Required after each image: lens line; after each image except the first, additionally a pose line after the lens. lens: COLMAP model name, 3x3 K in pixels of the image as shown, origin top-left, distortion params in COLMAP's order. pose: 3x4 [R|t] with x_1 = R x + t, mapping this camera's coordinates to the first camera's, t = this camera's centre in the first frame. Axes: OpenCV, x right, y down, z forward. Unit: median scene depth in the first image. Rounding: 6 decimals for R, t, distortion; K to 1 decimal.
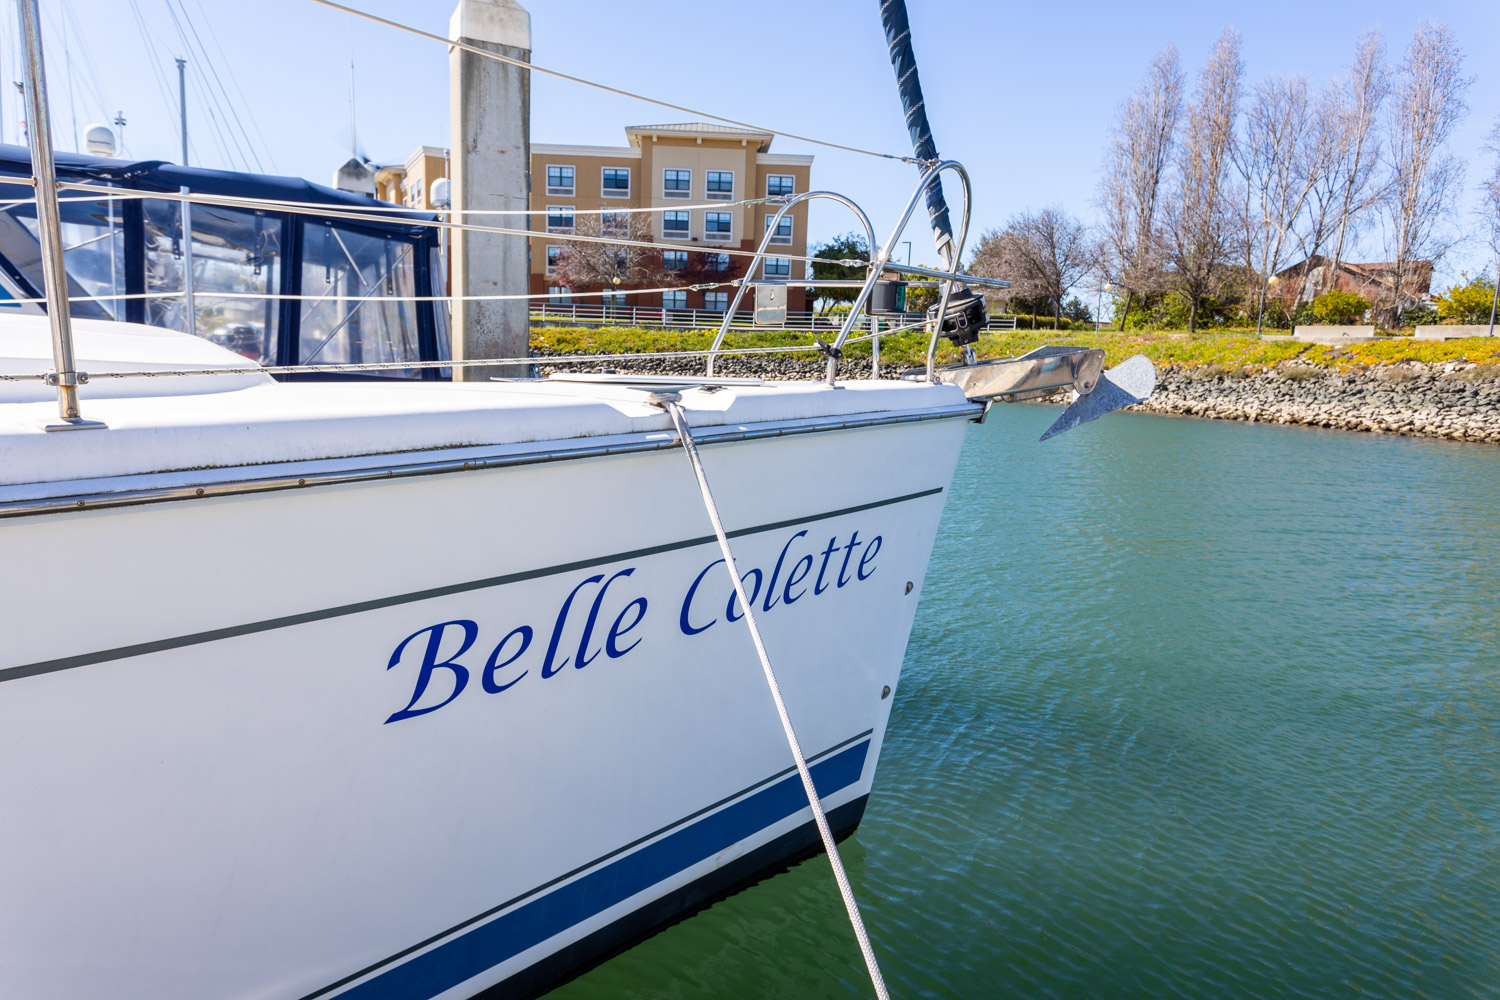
lens RADIAL K [[887.2, 0, 747.7], [0, 887.2, 493.7], [0, 0, 1]] dist [-0.016716, 0.004126]
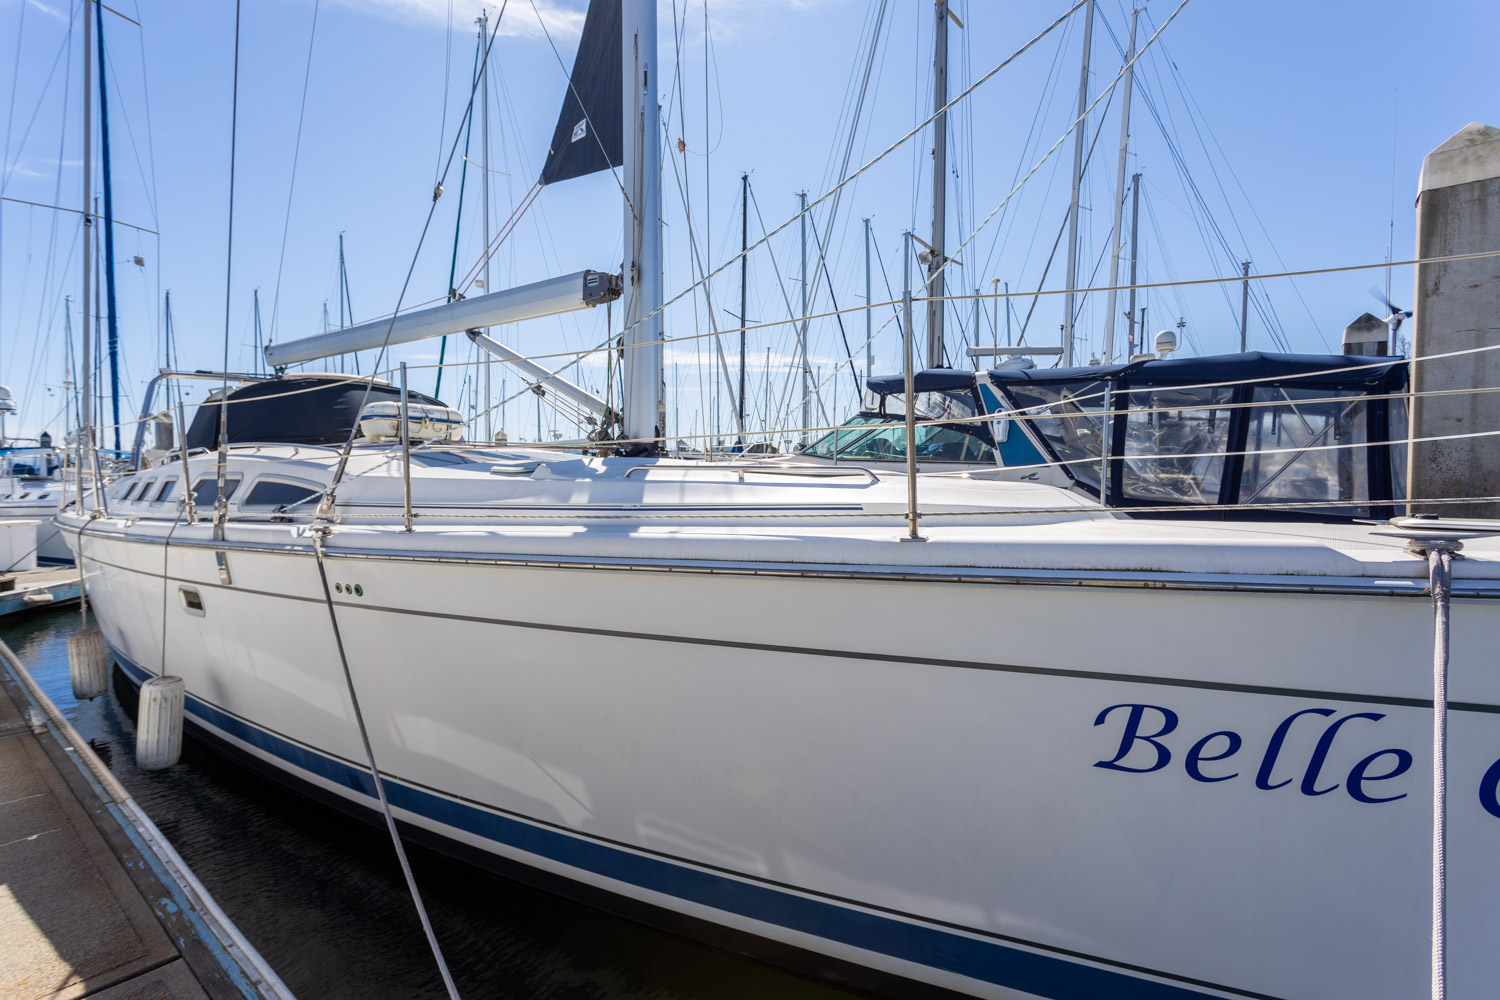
lens RADIAL K [[706.9, 0, 744.0], [0, 706.9, 505.5], [0, 0, 1]] dist [-0.010145, 0.001239]
pose [[0.370874, 0.006543, -0.928660, 0.358897], [-0.131607, 0.990253, -0.045582, -0.018599], [0.919311, 0.139124, 0.368120, 0.030031]]
